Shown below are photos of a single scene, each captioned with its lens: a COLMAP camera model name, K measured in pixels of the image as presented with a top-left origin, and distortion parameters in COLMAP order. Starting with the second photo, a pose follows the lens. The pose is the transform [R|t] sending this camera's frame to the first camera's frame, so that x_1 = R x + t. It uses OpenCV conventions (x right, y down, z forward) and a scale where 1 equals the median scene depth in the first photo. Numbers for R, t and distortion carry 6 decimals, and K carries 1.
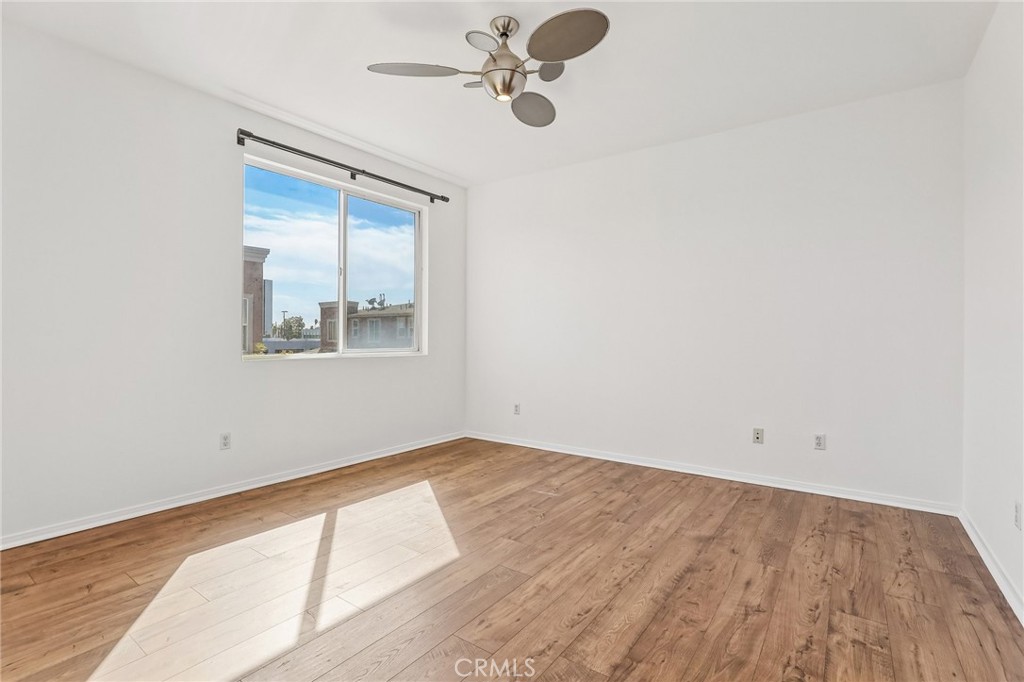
lens RADIAL K [[478.6, 0, 515.2], [0, 478.6, 341.3], [0, 0, 1]] dist [-0.035998, 0.011387]
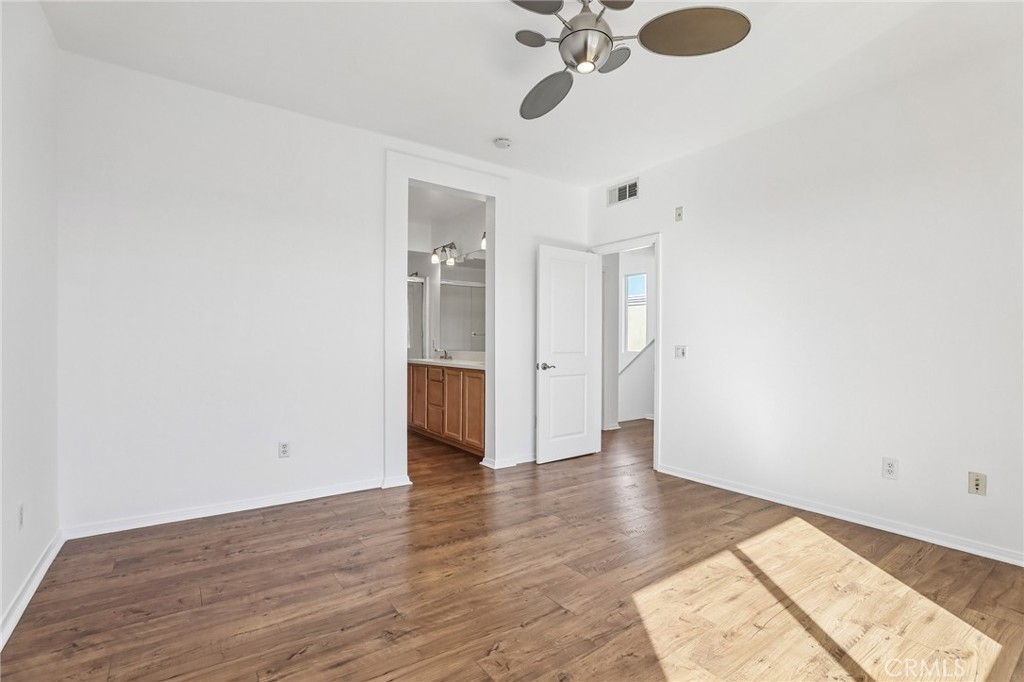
lens RADIAL K [[478.6, 0, 515.2], [0, 478.6, 341.3], [0, 0, 1]] dist [-0.035998, 0.011387]
pose [[-0.947830, -0.011070, 0.318584, -0.149845], [-0.008451, 0.999918, 0.009601, -0.022338], [-0.318665, 0.006408, -0.947846, 1.526108]]
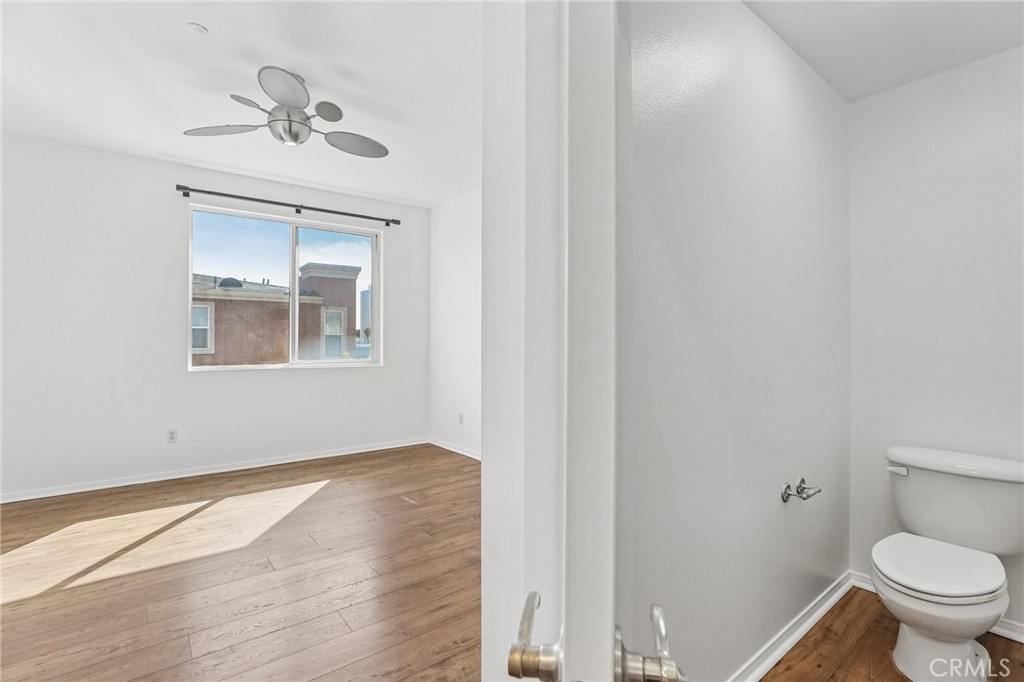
lens RADIAL K [[475.6, 0, 514.1], [0, 475.6, 341.7], [0, 0, 1]] dist [-0.033783, 0.011484]
pose [[0.962402, -0.004144, -0.271597, 0.650265], [0.001662, 0.999955, -0.009365, -0.025836], [0.271624, 0.008562, 0.962365, 0.058470]]
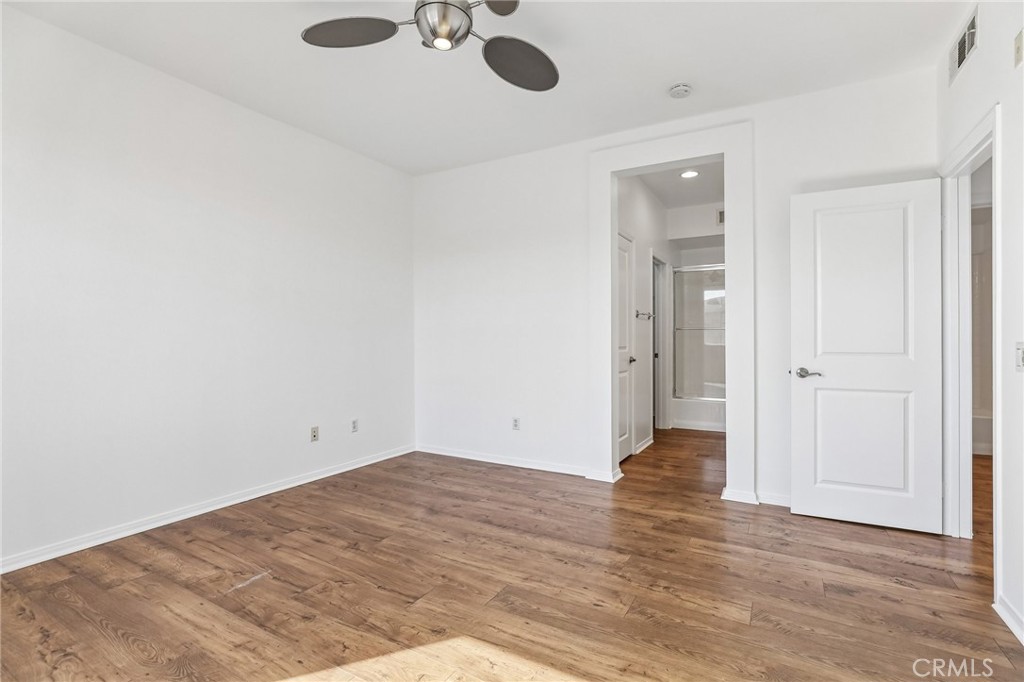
lens RADIAL K [[475.6, 0, 514.1], [0, 475.6, 341.7], [0, 0, 1]] dist [-0.033783, 0.011484]
pose [[-0.094956, -0.011174, 0.995419, -0.686934], [0.012258, 0.999848, 0.012393, -0.015321], [-0.995406, 0.013379, -0.094804, 0.788827]]
